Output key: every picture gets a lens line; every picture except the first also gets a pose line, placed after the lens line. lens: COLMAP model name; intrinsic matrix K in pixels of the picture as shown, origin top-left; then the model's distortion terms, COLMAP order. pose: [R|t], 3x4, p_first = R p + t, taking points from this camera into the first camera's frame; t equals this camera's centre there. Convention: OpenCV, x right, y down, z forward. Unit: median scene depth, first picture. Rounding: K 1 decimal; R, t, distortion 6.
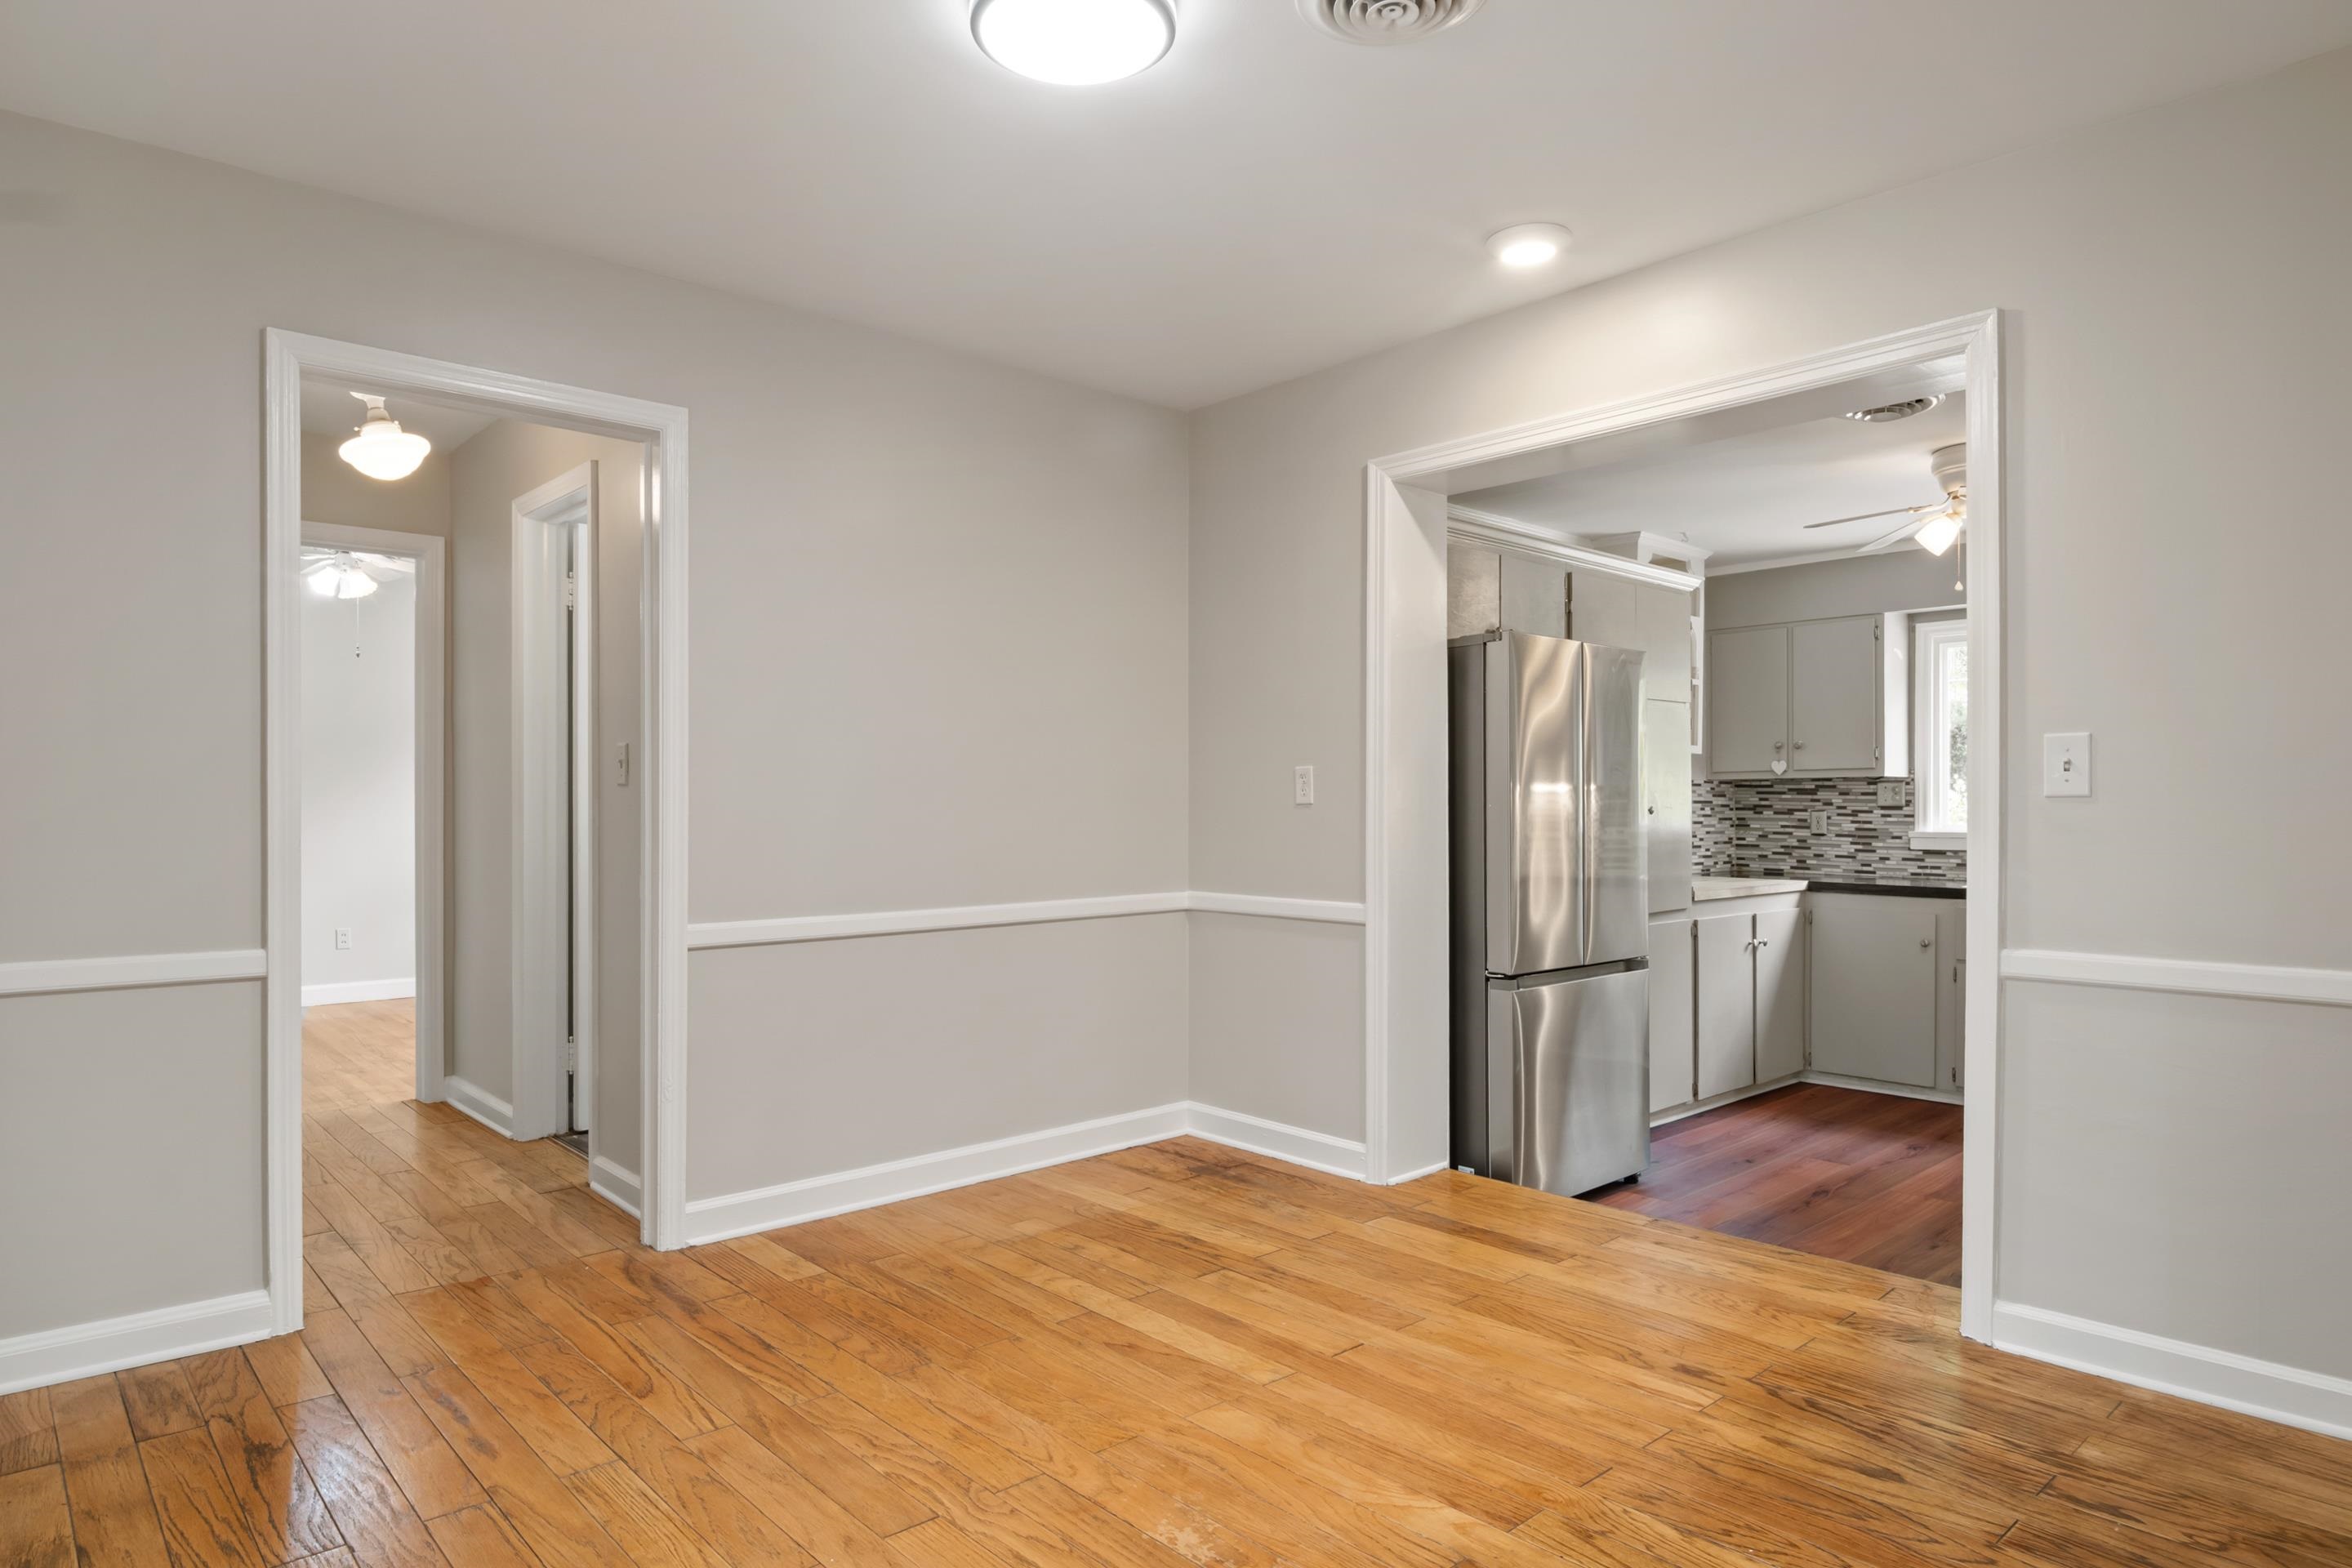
lens RADIAL K [[1347.8, 0, 1172.2], [0, 1347.8, 810.6], [0, 0, 1]] dist [0.000571, -0.025028]
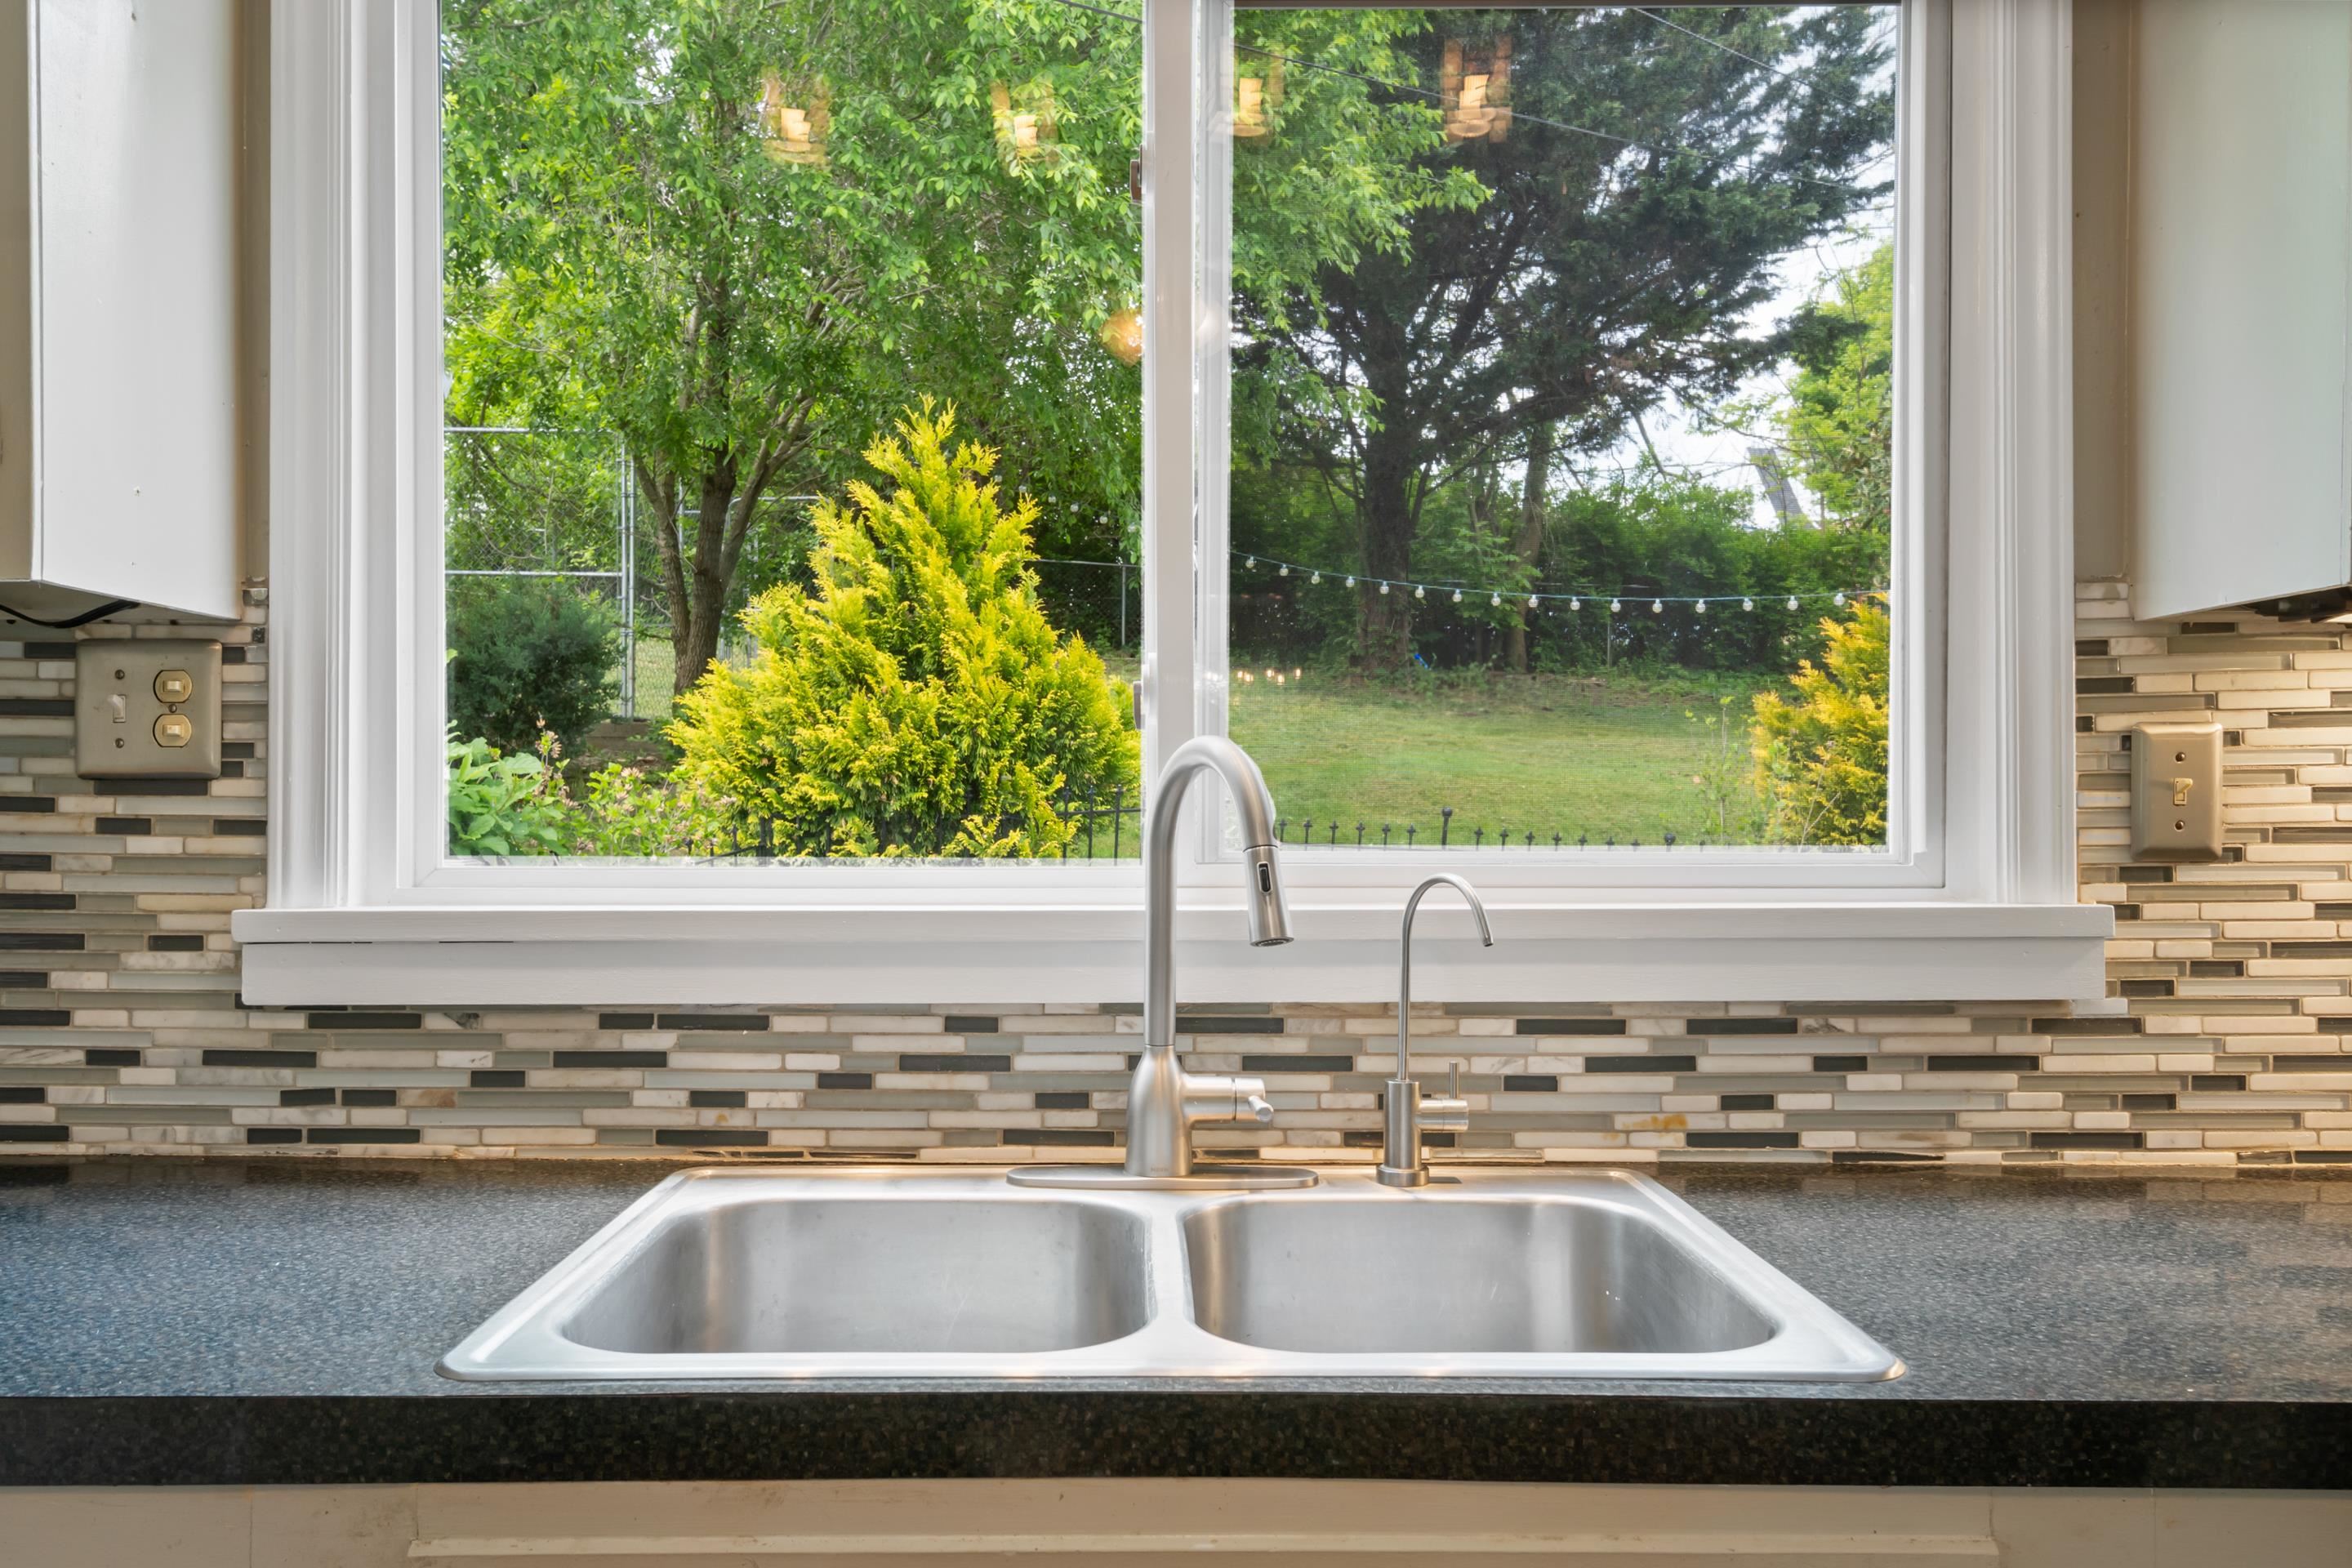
lens RADIAL K [[1783.8, 0, 1145.2], [0, 1783.8, 791.4], [0, 0, 1]] dist [0.035703, -0.025964]
pose [[0.674813, 0.003953, 0.737978, 0.437997], [-0.001761, 0.999991, -0.003746, -0.000258], [-0.737986, 0.001228, 0.674814, 0.720882]]
